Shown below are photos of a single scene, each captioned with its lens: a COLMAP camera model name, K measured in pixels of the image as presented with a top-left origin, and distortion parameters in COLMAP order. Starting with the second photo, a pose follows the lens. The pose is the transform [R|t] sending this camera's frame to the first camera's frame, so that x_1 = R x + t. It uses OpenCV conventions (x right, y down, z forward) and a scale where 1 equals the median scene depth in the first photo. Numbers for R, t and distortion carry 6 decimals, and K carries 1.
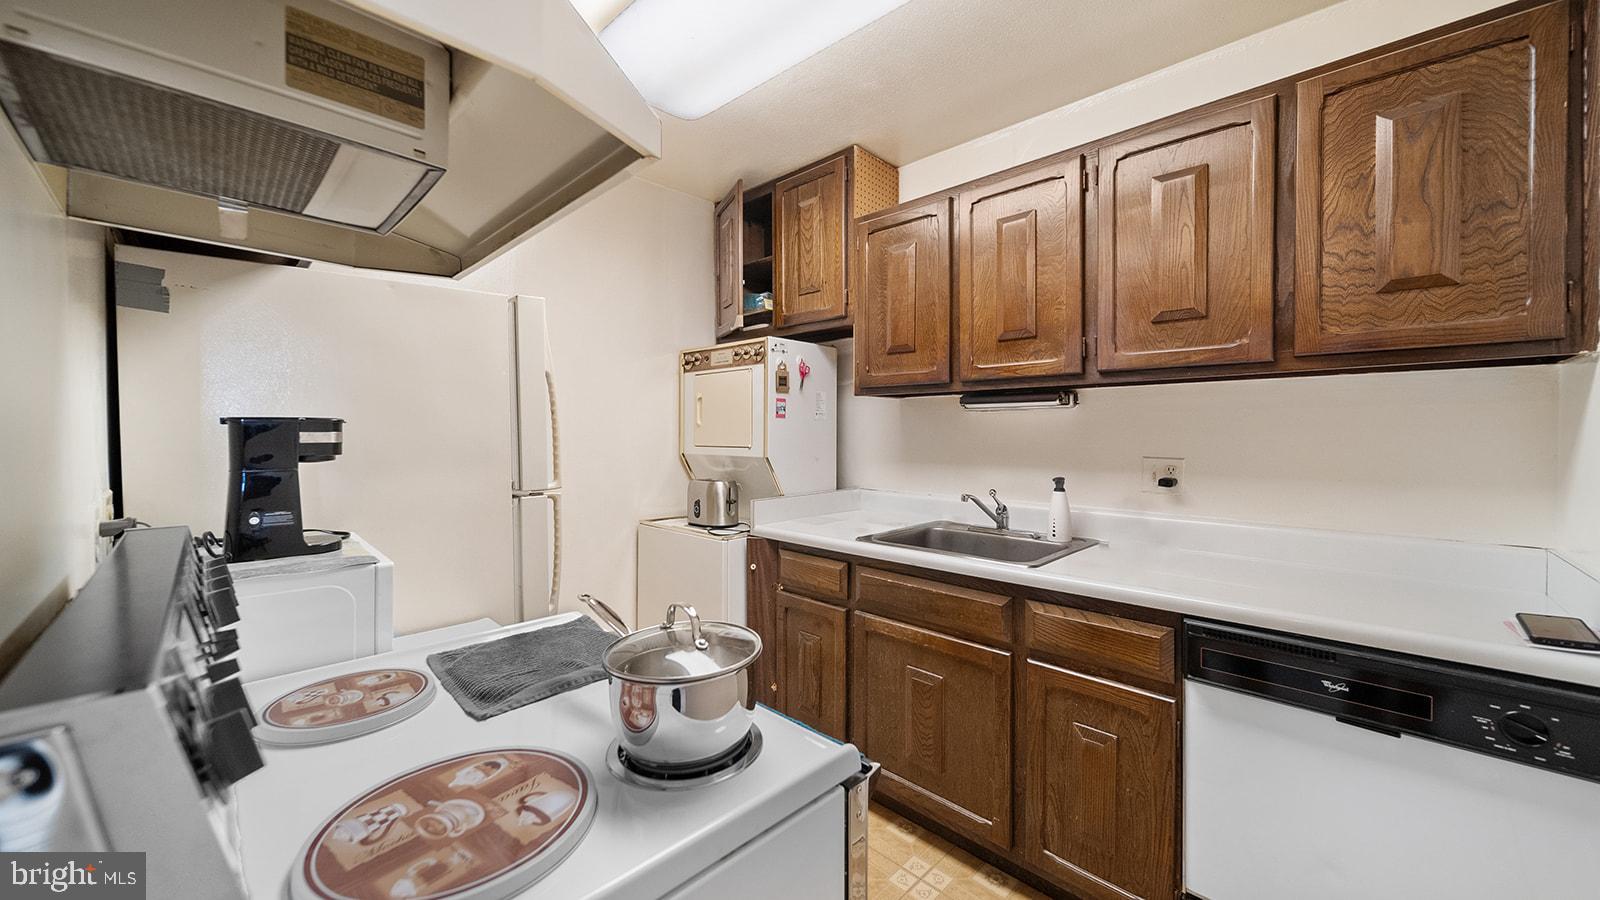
lens RADIAL K [[577.4, 0, 807.9], [0, 577.4, 440.8], [0, 0, 1]] dist [-0.000471, -0.000020]
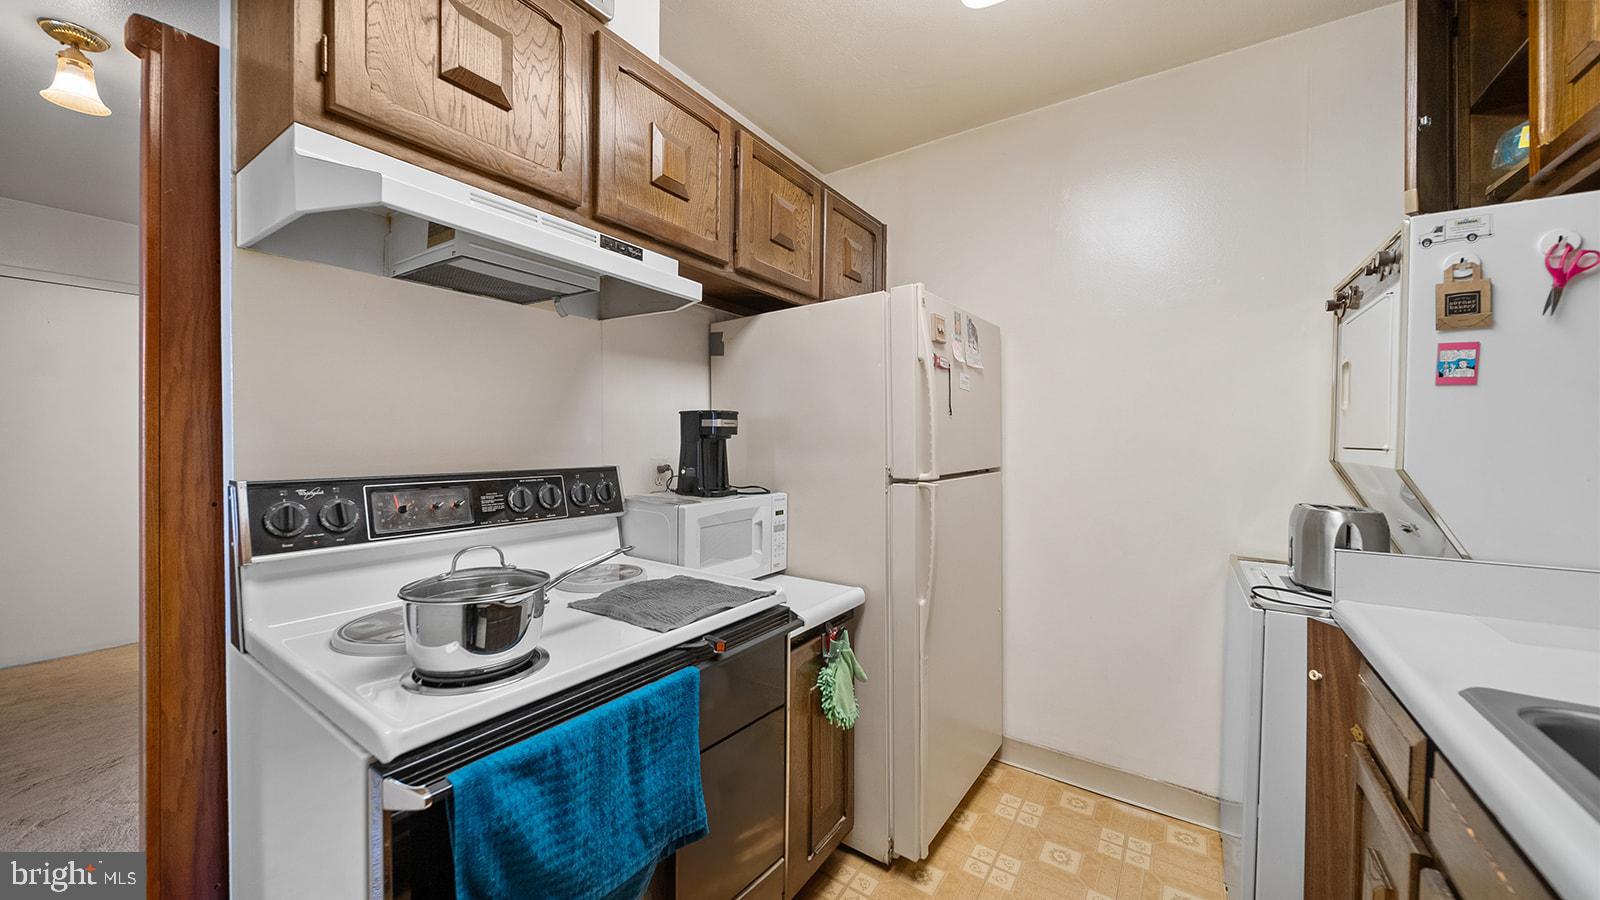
lens RADIAL K [[577.4, 0, 807.9], [0, 577.4, 440.8], [0, 0, 1]] dist [-0.000471, -0.000020]
pose [[0.186118, 0.001764, -0.982526, 0.308474], [-0.022278, 0.999749, -0.002425, 0.017249], [0.982275, 0.022340, 0.186110, 0.414034]]
